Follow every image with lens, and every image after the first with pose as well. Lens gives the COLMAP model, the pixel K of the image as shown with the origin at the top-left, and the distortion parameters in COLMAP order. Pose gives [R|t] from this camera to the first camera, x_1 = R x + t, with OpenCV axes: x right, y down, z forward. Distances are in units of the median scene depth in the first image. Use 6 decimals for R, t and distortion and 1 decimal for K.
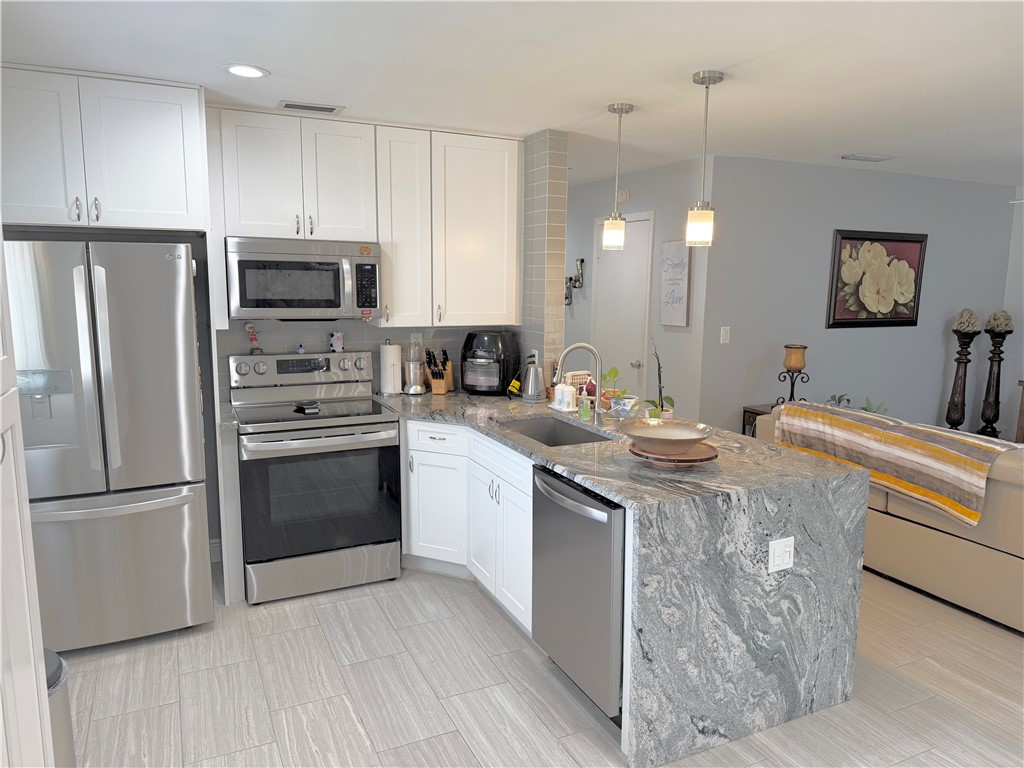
lens RADIAL K [[719.3, 0, 508.2], [0, 719.3, 388.6], [0, 0, 1]] dist [0.073491, -0.101978]
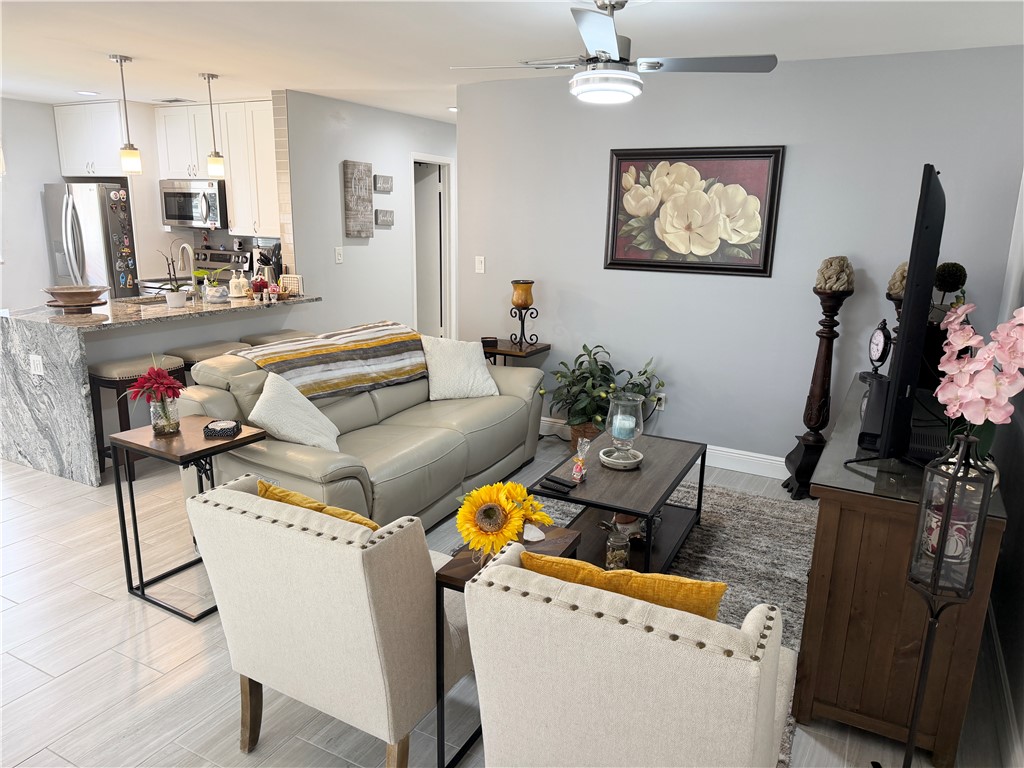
lens RADIAL K [[719.3, 0, 508.2], [0, 719.3, 388.6], [0, 0, 1]] dist [0.073491, -0.101978]
pose [[0.588387, 0.190540, -0.785809, 1.059110], [-0.140125, 0.981162, 0.132987, -0.040270], [0.796345, 0.031864, 0.604003, 0.392813]]
